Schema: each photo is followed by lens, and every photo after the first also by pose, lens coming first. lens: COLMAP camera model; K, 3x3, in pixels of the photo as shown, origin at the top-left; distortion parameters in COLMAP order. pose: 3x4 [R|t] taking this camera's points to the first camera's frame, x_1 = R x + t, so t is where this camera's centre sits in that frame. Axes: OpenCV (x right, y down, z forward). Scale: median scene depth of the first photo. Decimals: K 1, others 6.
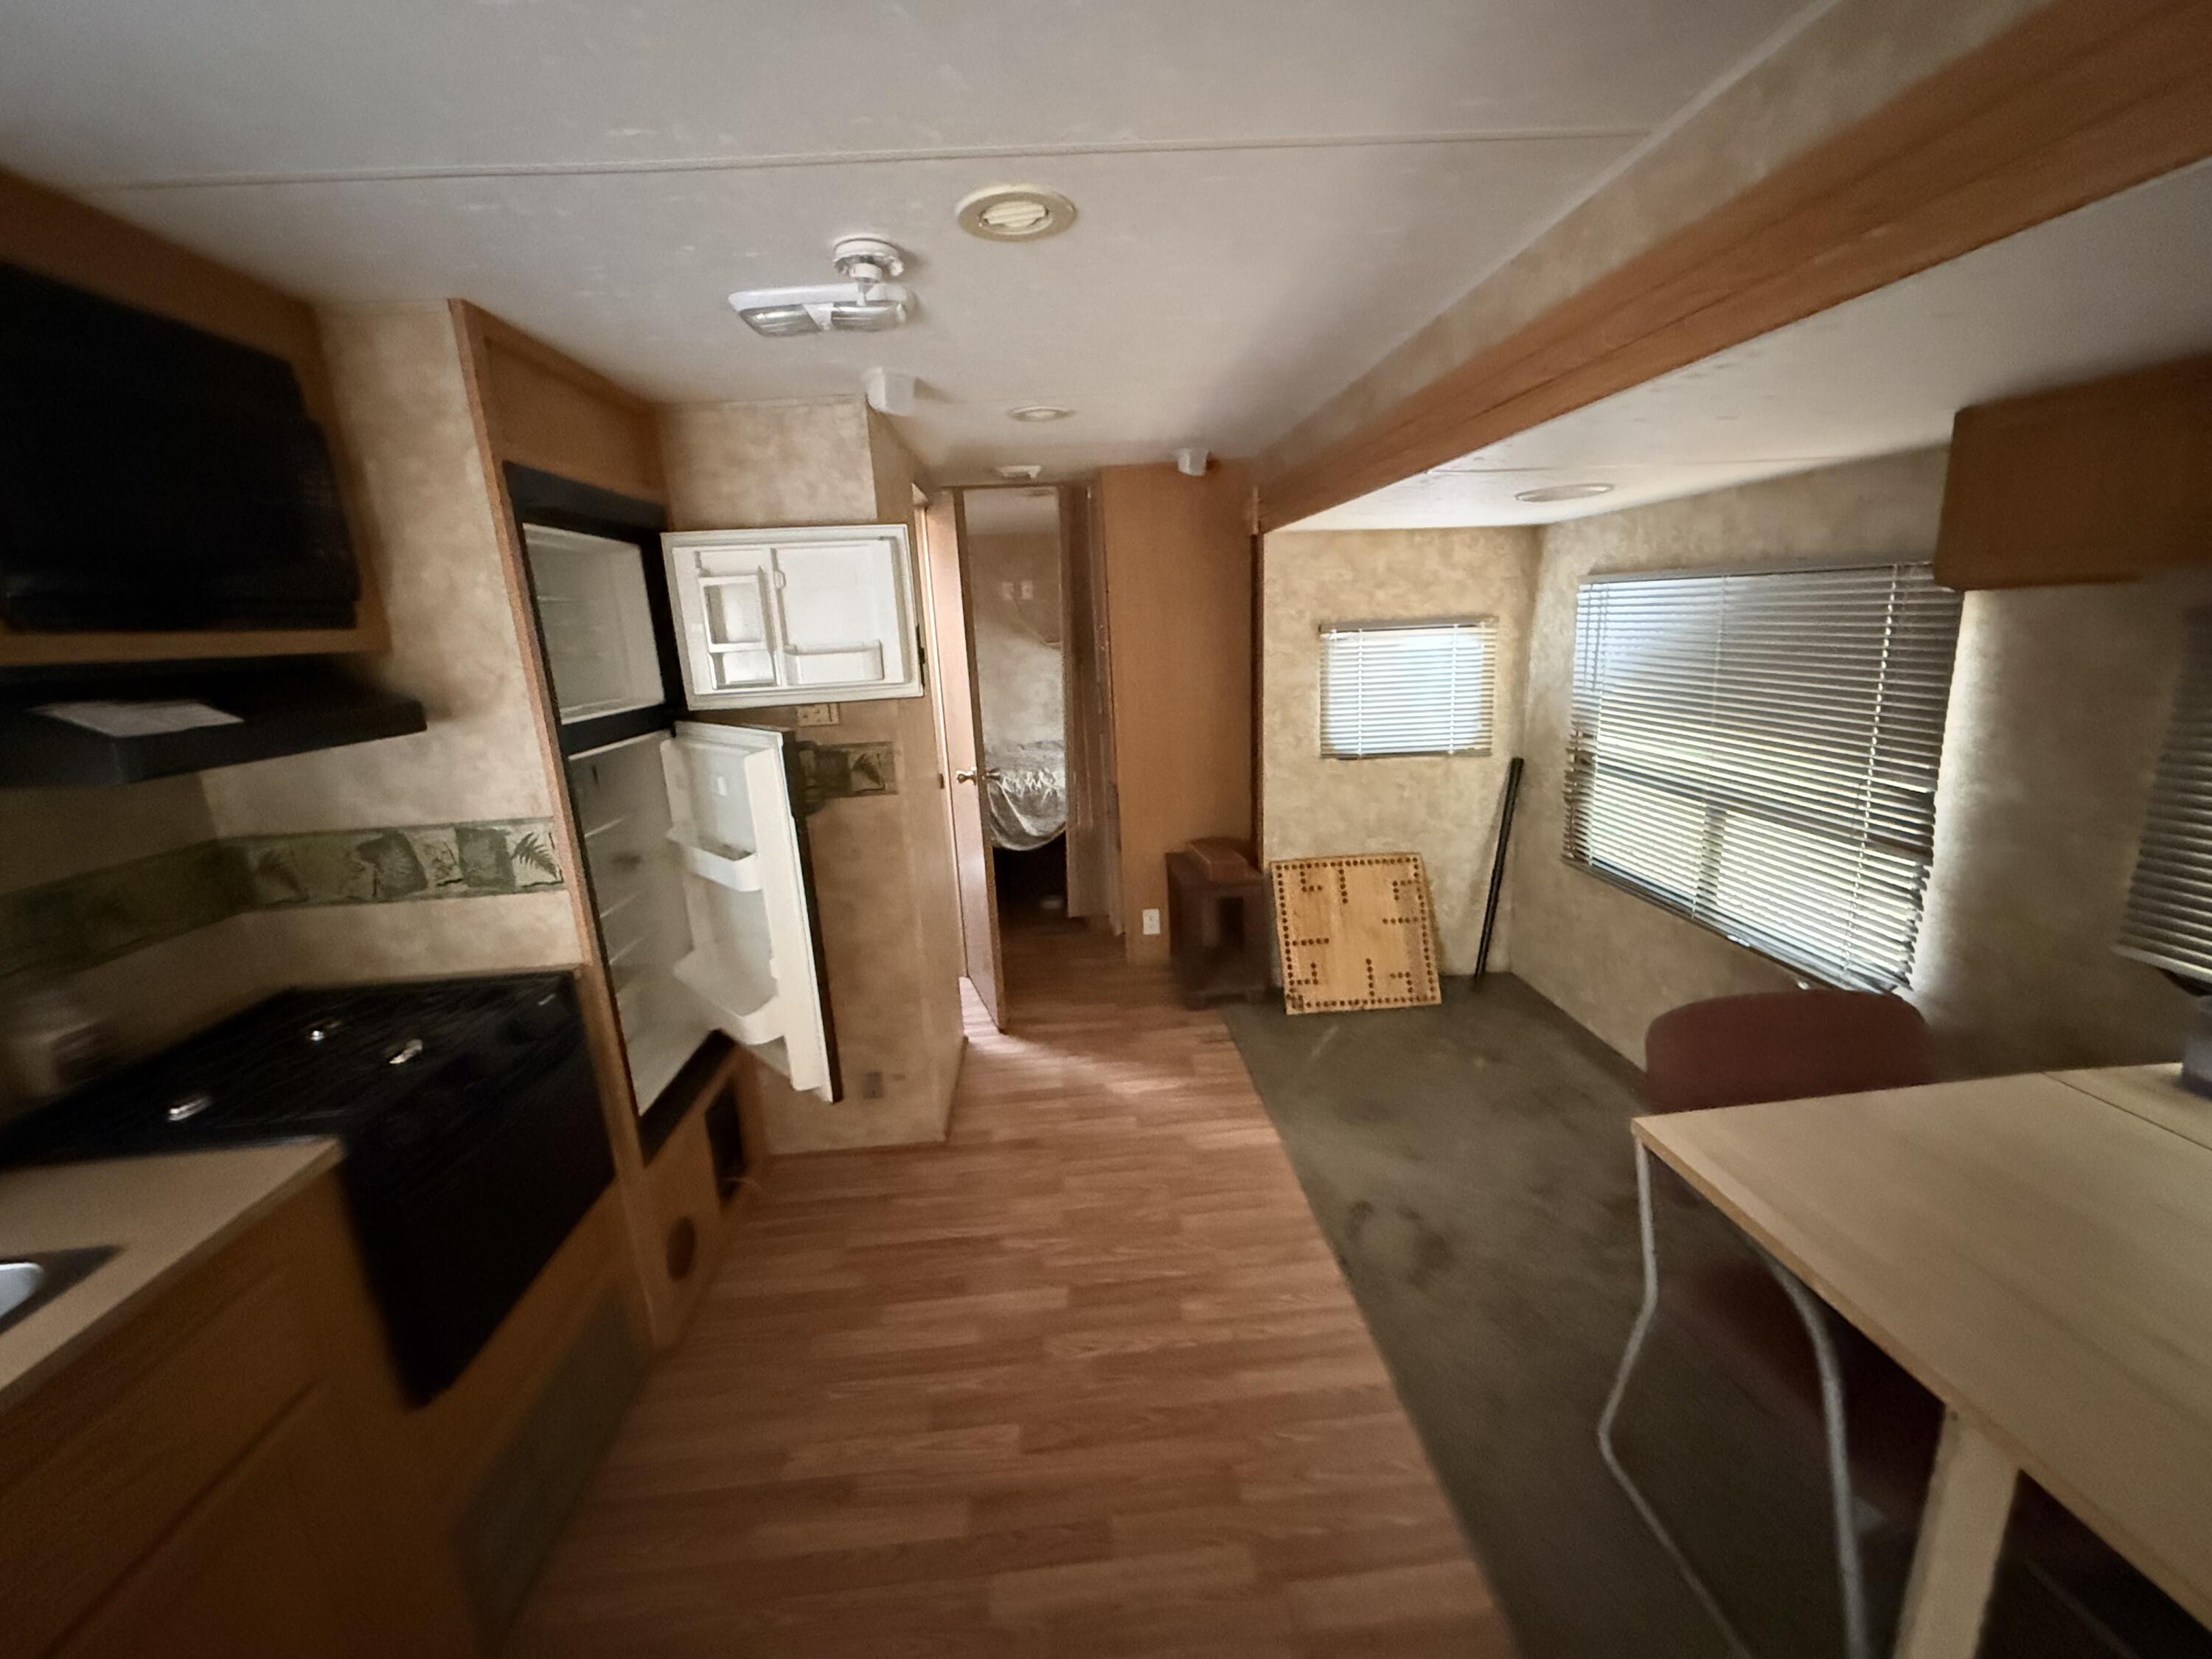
lens RADIAL K [[879.3, 0, 1104.0], [0, 879.3, 828.1], [0, 0, 1]] dist [-0.000575, 0.000217]
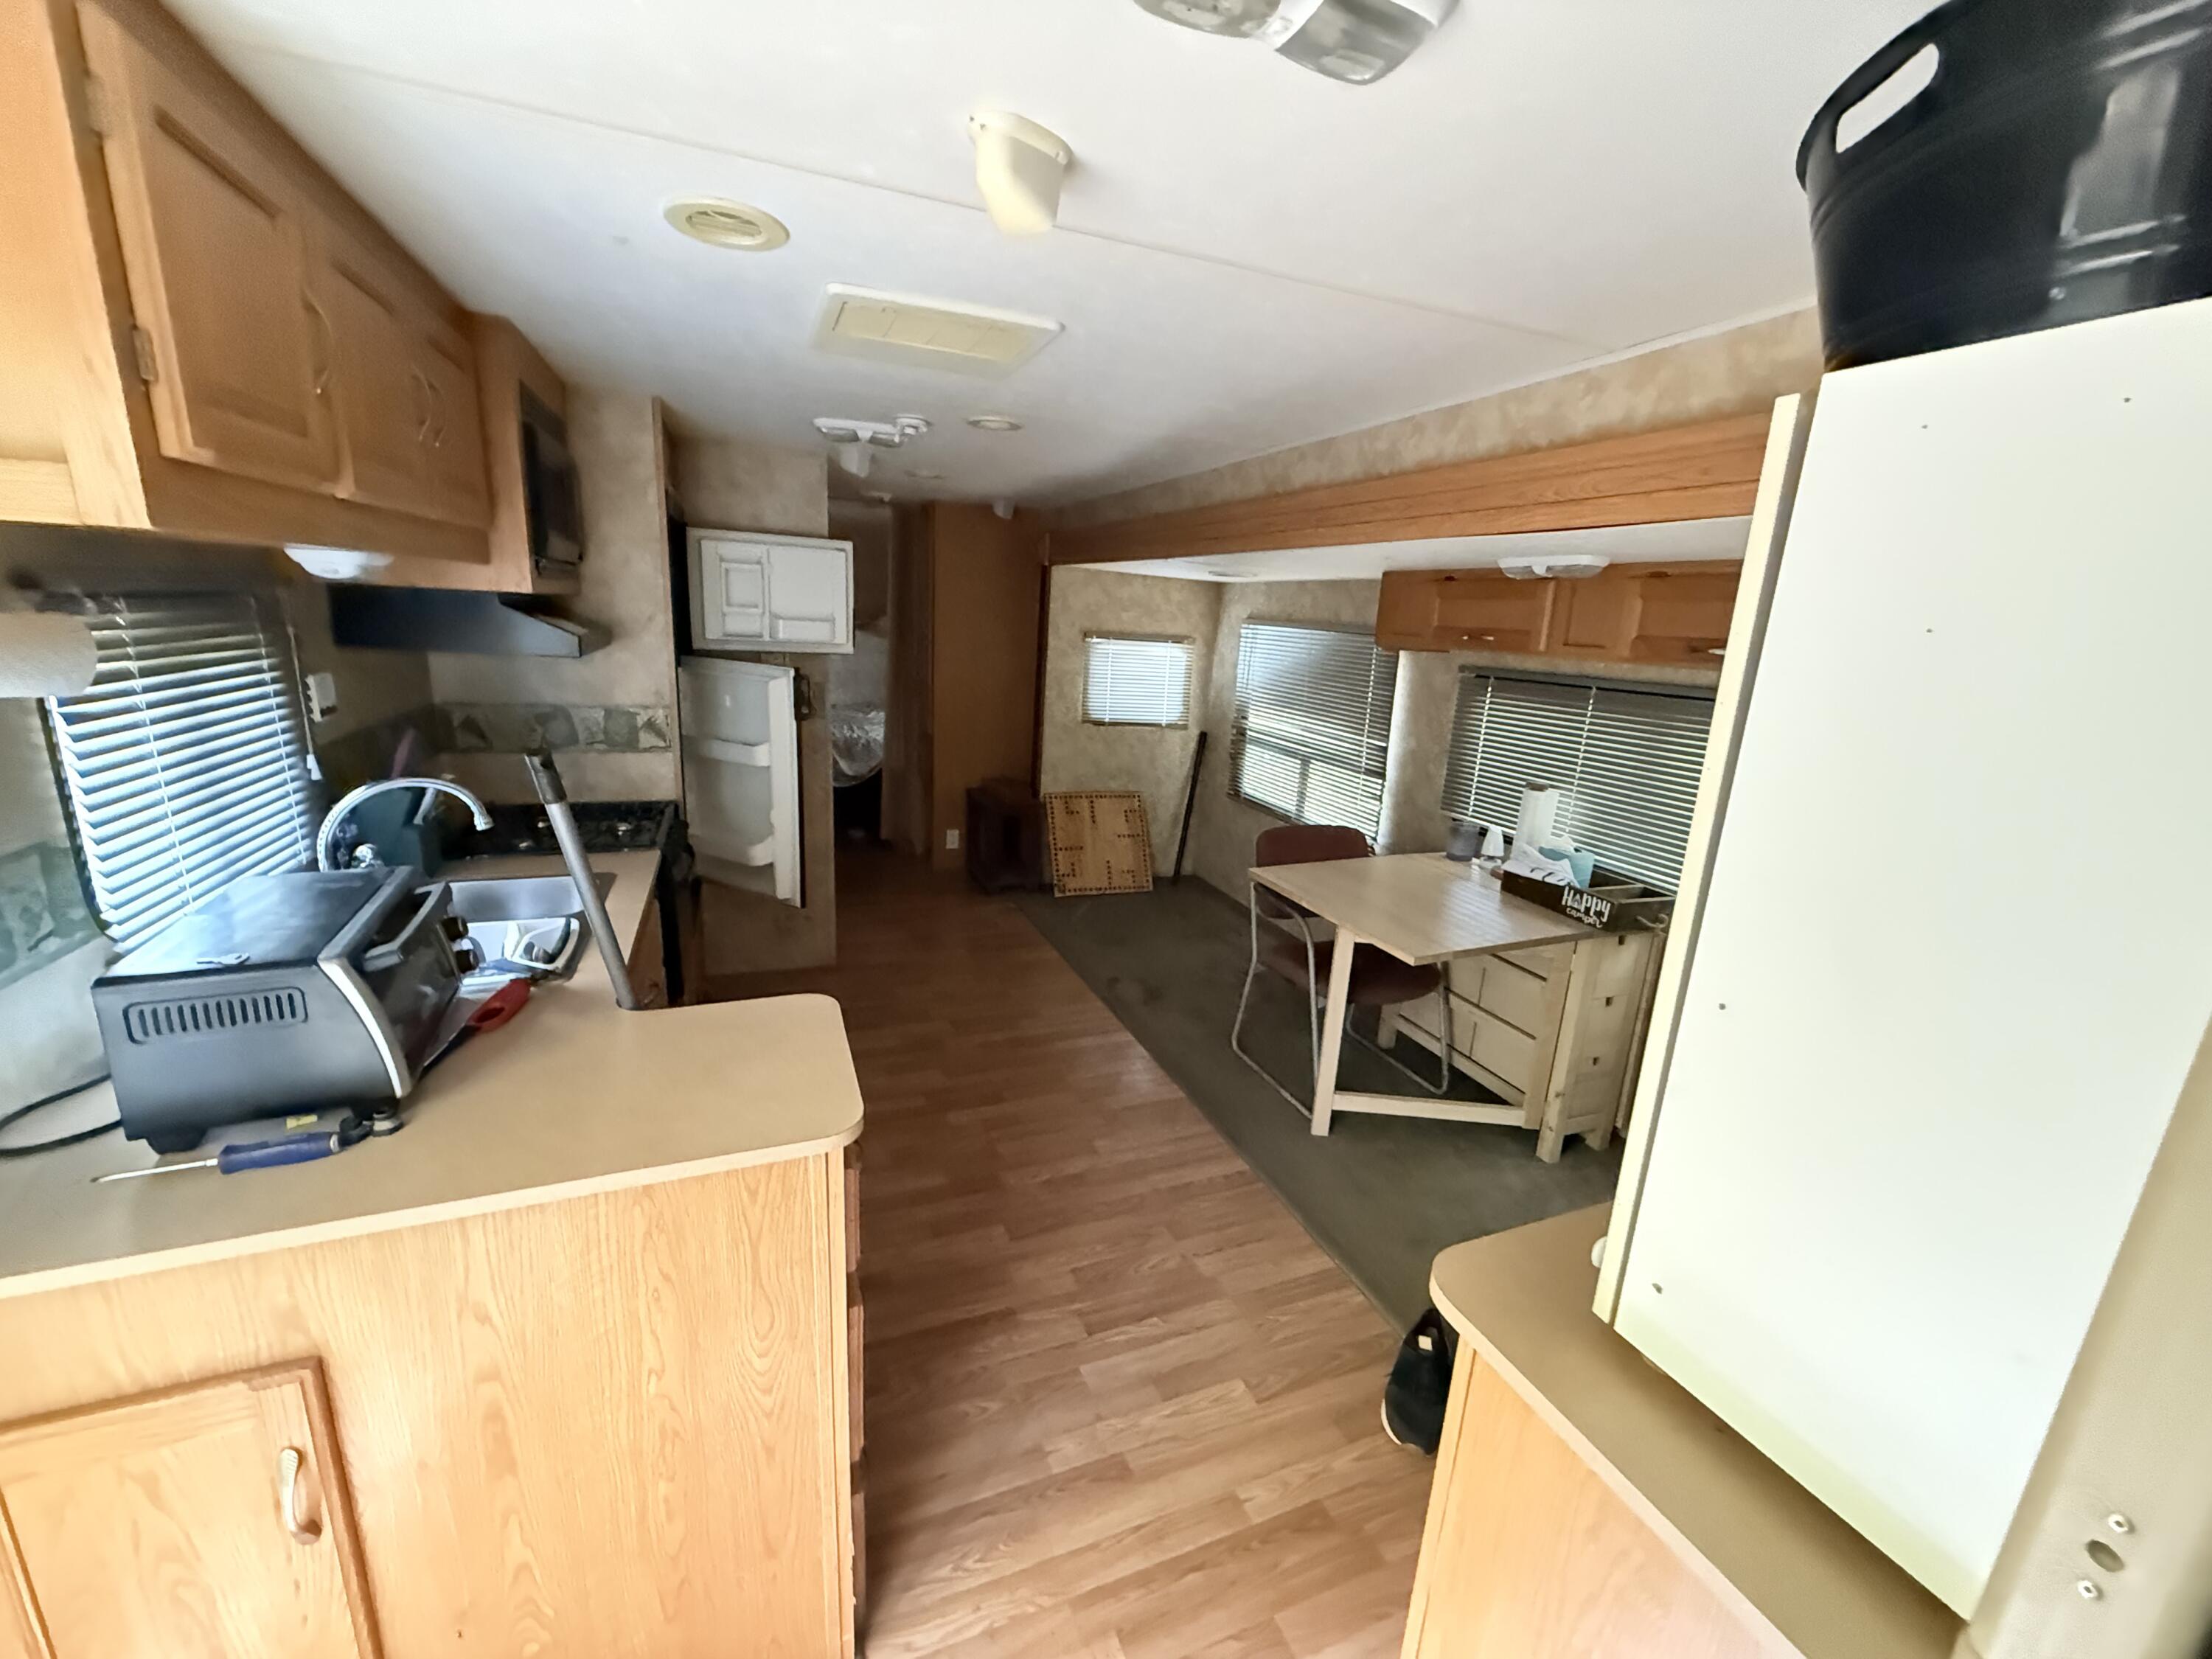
lens RADIAL K [[879.3, 0, 1104.0], [0, 879.3, 828.1], [0, 0, 1]] dist [-0.000575, 0.000217]
pose [[0.944594, 0.028791, 0.326977, -0.205868], [-0.031592, 0.999496, 0.003258, 0.096065], [-0.326719, -0.013407, 0.945027, -0.426144]]
